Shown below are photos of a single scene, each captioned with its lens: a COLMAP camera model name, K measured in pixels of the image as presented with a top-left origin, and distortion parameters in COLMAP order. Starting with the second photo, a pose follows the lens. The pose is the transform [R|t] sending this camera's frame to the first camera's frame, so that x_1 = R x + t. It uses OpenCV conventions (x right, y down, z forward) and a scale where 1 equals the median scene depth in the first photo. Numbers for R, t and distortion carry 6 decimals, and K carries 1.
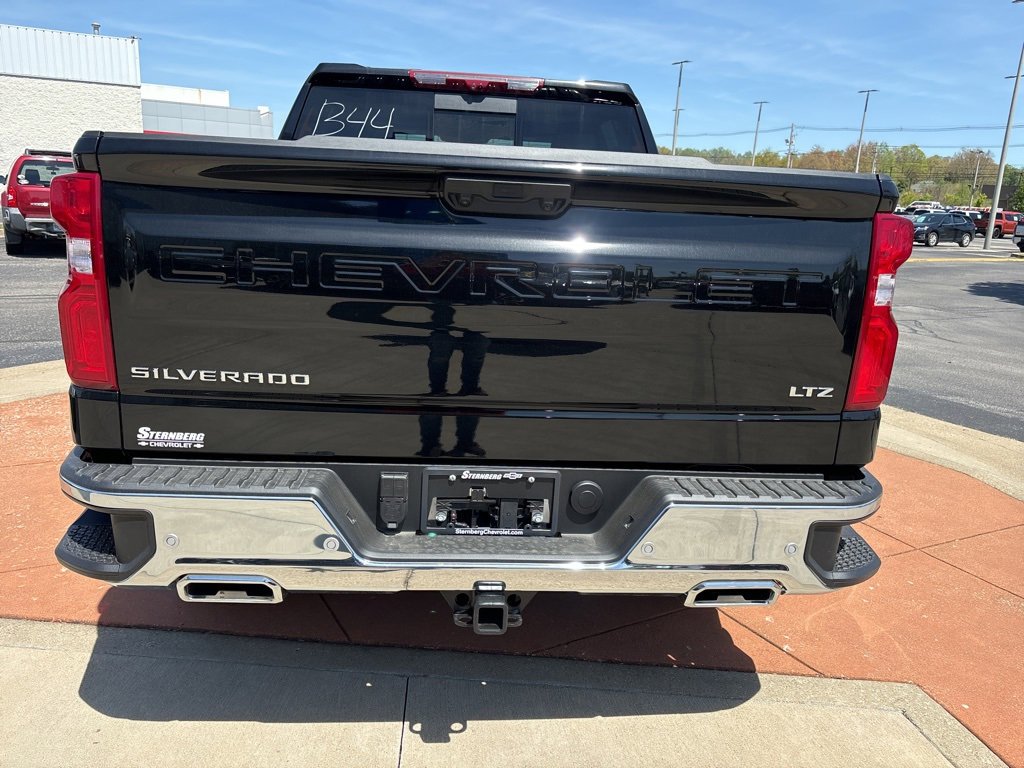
lens RADIAL K [[788.9, 0, 502.4], [0, 788.9, 387.3], [0, 0, 1]] dist [0.020776, -0.002017]
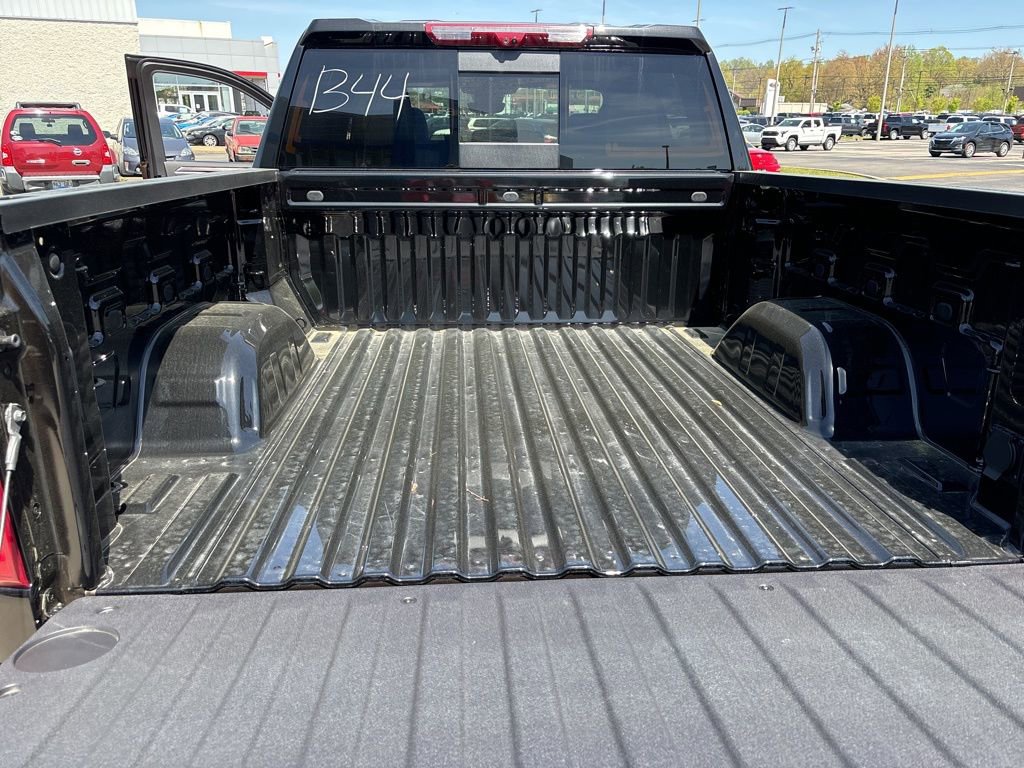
lens RADIAL K [[778.9, 0, 523.1], [0, 778.9, 381.1], [0, 0, 1]] dist [0.050239, -0.054670]
pose [[0.999095, -0.041914, -0.007185, -0.035098], [0.042380, 0.995308, 0.086977, -0.131618], [0.003506, -0.087203, 0.996184, 0.222462]]
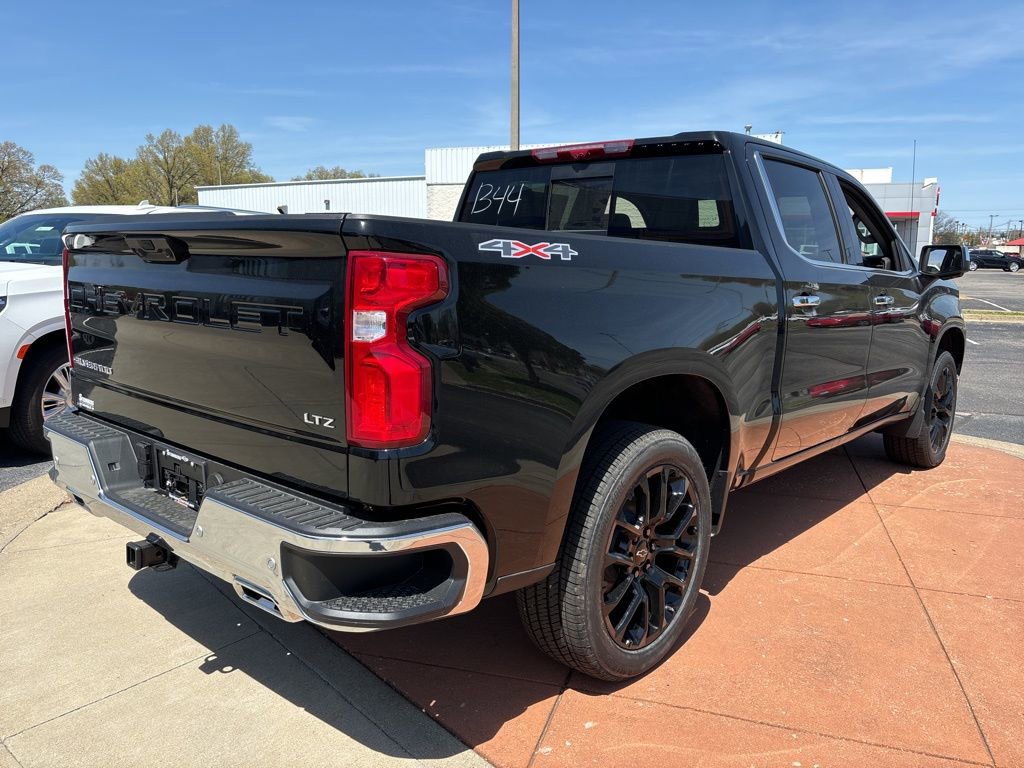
lens RADIAL K [[788.2, 0, 511.9], [0, 788.2, 370.9], [0, 0, 1]] dist [0.020458, -0.004987]
pose [[0.694067, 0.061895, -0.717245, 0.866052], [-0.144065, 0.988086, -0.054141, -0.025959], [0.705349, 0.140907, 0.694715, 0.293322]]
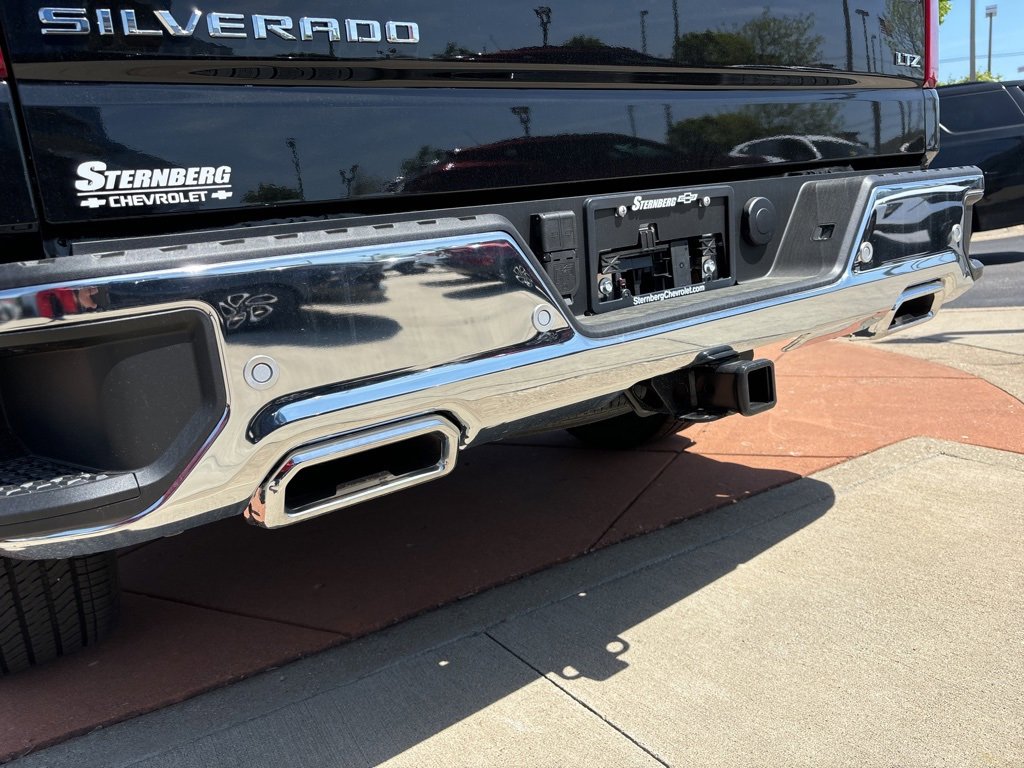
lens RADIAL K [[788.2, 0, 511.9], [0, 788.2, 370.9], [0, 0, 1]] dist [0.020458, -0.004987]
pose [[0.834929, -0.236914, 0.496755, -0.313634], [0.273159, 0.961969, -0.000332, 0.139288], [-0.477784, 0.135970, 0.867891, 0.331624]]
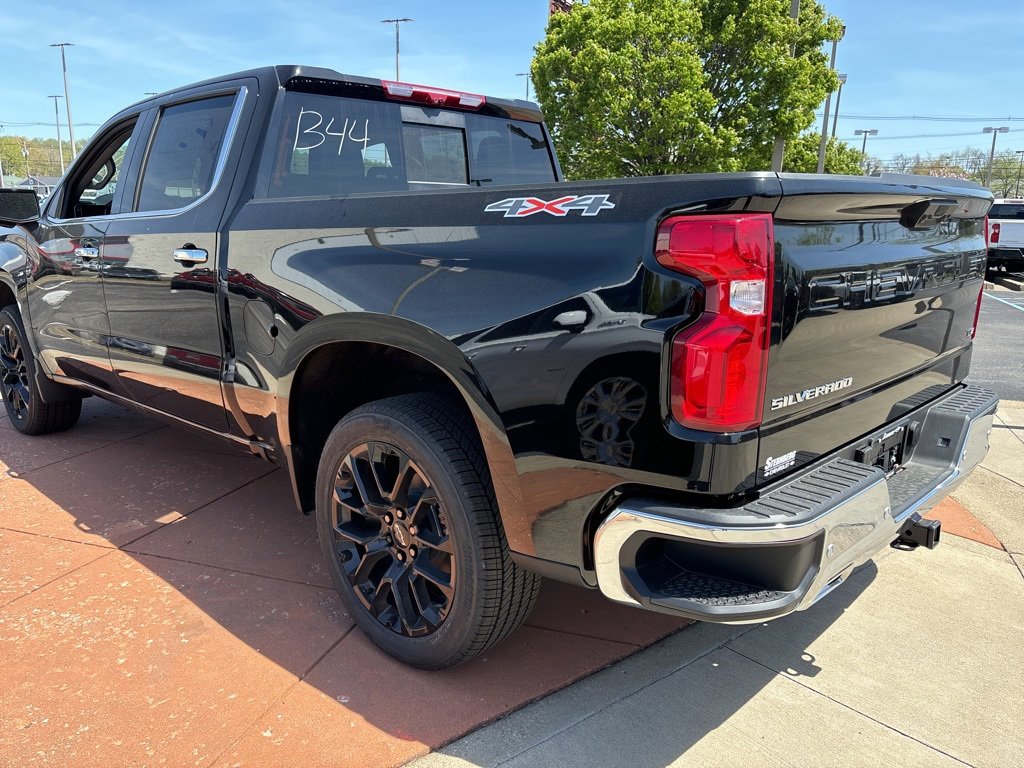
lens RADIAL K [[788.9, 0, 502.4], [0, 788.9, 387.3], [0, 0, 1]] dist [0.020776, -0.002017]
pose [[0.745850, -0.187841, 0.639081, -0.837485], [0.183607, 0.980223, 0.073829, -0.110150], [-0.640310, 0.062274, 0.765588, 0.272568]]
